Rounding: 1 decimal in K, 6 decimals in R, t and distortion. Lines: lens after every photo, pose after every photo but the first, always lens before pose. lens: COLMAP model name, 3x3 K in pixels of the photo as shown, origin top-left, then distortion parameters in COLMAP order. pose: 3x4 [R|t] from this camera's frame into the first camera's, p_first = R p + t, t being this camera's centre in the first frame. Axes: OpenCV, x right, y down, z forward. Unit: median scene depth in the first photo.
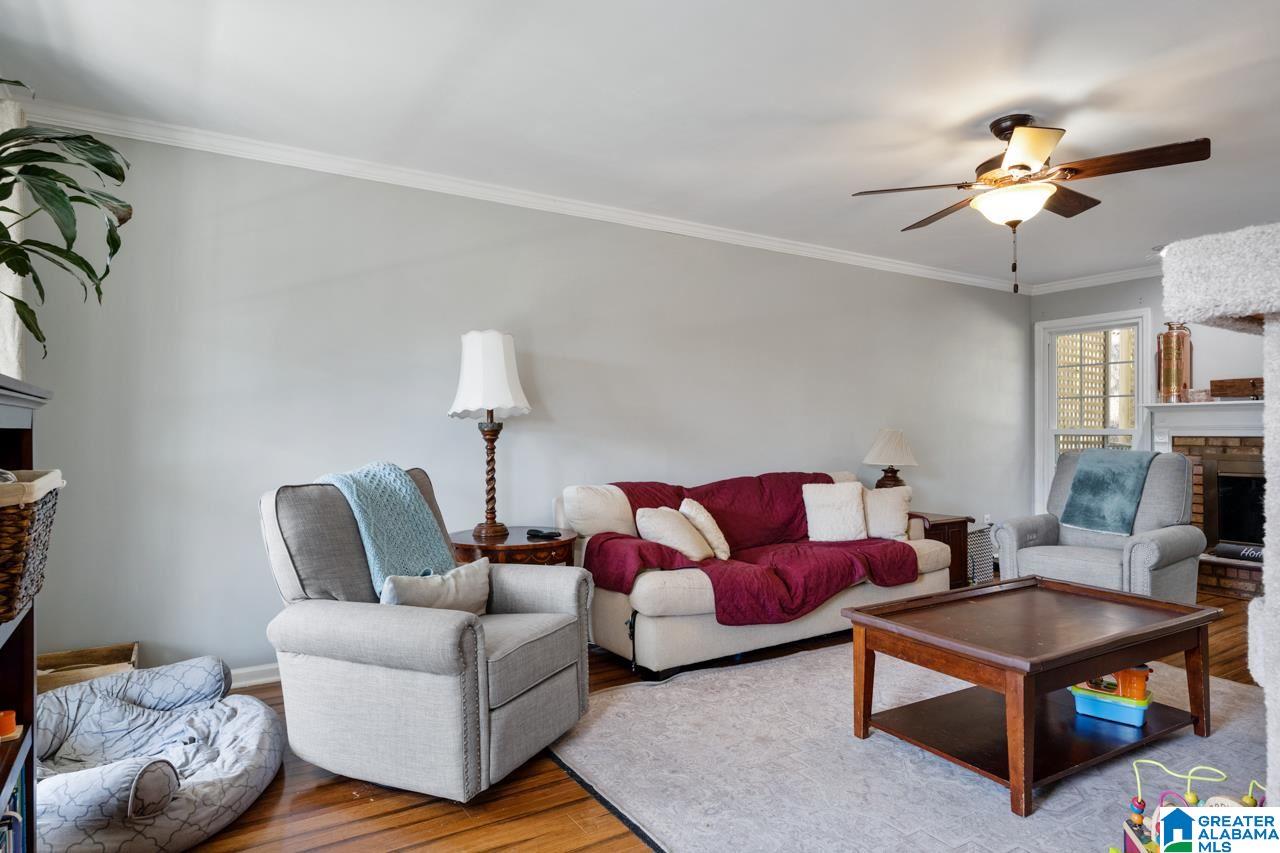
lens RADIAL K [[748.8, 0, 641.5], [0, 748.8, 428.4], [0, 0, 1]] dist [0.002926, 0.000065]
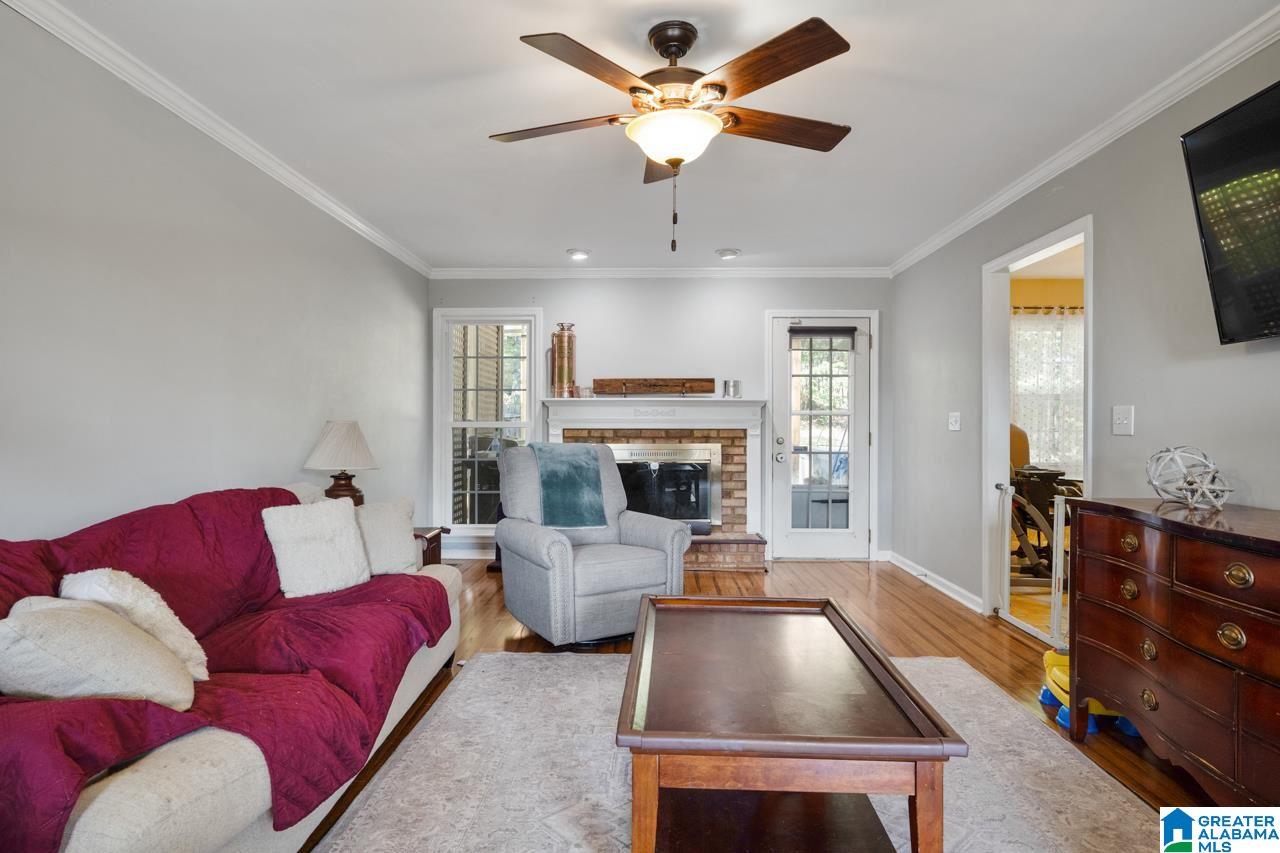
lens RADIAL K [[709.3, 0, 643.2], [0, 709.3, 429.9], [0, 0, 1]] dist [0.000290, -0.000375]
pose [[0.547691, -0.006266, 0.836657, -0.091858], [-0.003239, 0.999949, 0.009609, 0.002016], [-0.836674, -0.007972, 0.547643, 0.365736]]
